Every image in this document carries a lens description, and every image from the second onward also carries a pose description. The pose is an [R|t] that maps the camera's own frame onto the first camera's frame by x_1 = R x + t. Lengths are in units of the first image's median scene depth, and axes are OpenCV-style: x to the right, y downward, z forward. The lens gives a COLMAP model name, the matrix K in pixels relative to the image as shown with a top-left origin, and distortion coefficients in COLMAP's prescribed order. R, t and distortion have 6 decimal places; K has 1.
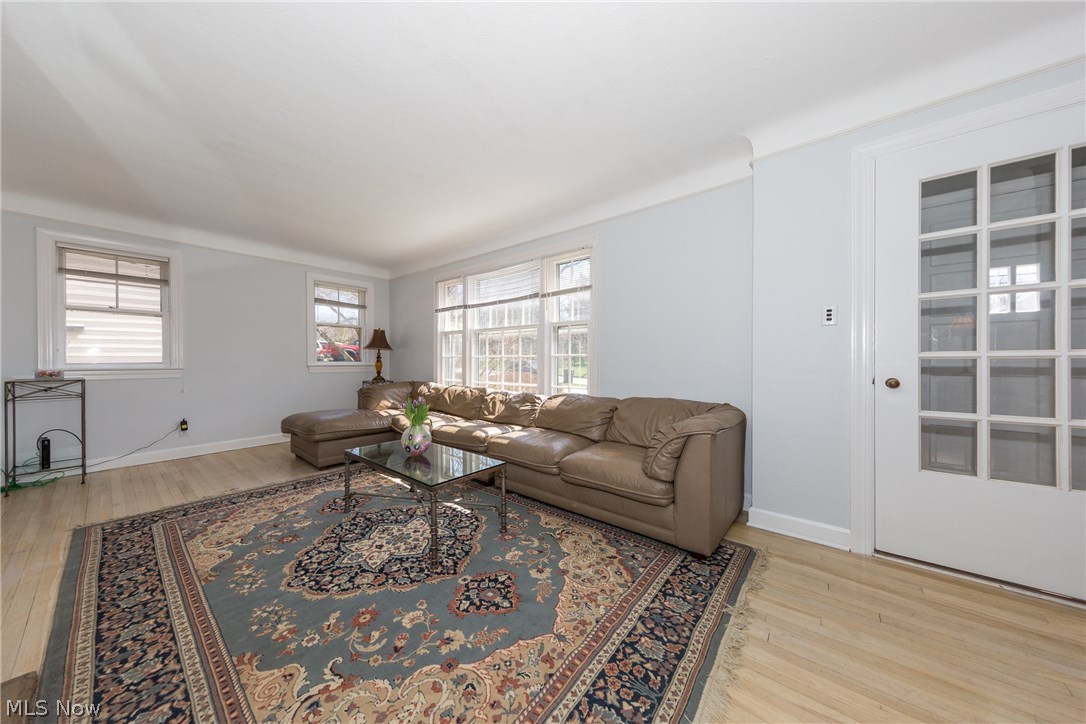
lens RADIAL K [[345.7, 0, 533.1], [0, 345.7, 378.0], [0, 0, 1]] dist [0.004095, -0.000028]
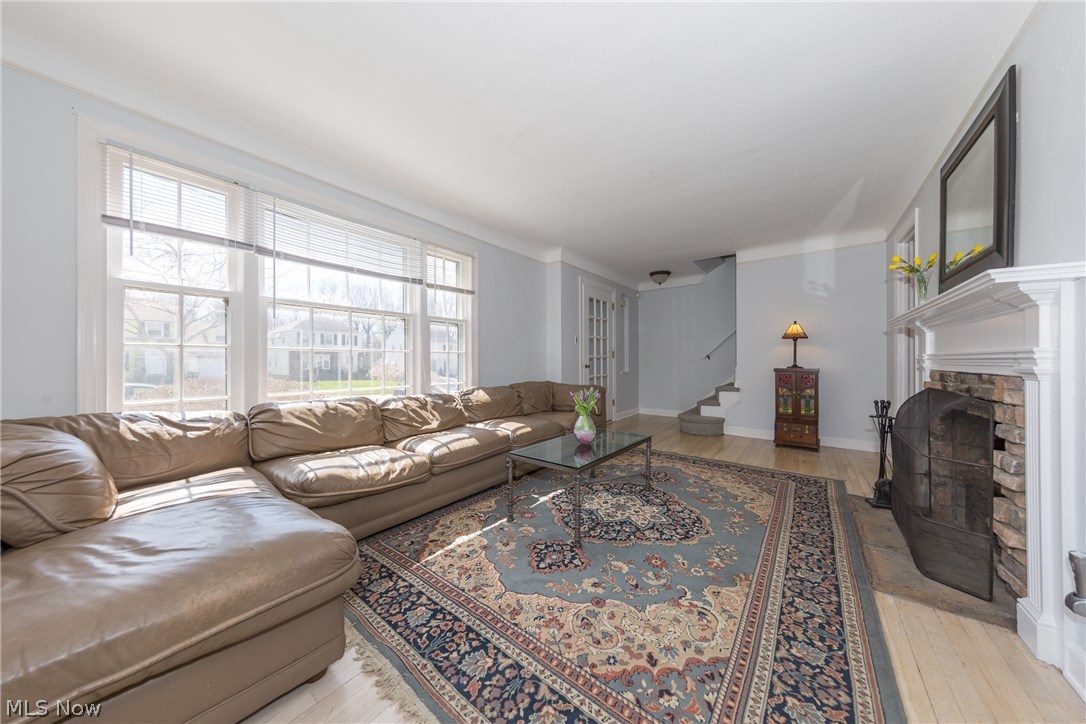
lens RADIAL K [[345.7, 0, 541.3], [0, 345.7, 360.5], [0, 0, 1]] dist [0.004095, -0.000028]
pose [[-0.023782, 0.004646, 0.999706, -1.643755], [0.057536, 0.998338, -0.003271, -0.032914], [-0.998060, 0.057442, -0.024010, 1.357012]]
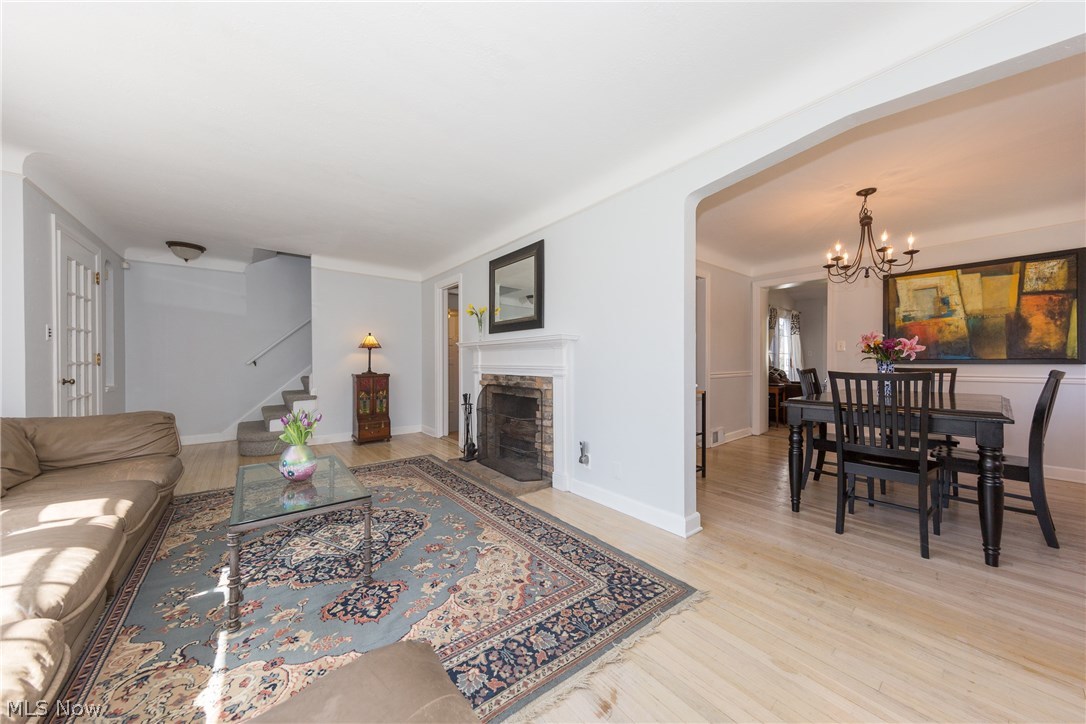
lens RADIAL K [[370.0, 0, 541.8], [0, 370.0, 362.5], [0, 0, 1]] dist [0.002694, -0.000013]
pose [[-0.976088, 0.004978, 0.217317, -1.313919], [0.018144, 0.998115, 0.058632, -0.115664], [-0.216616, 0.061173, -0.974339, 2.047312]]
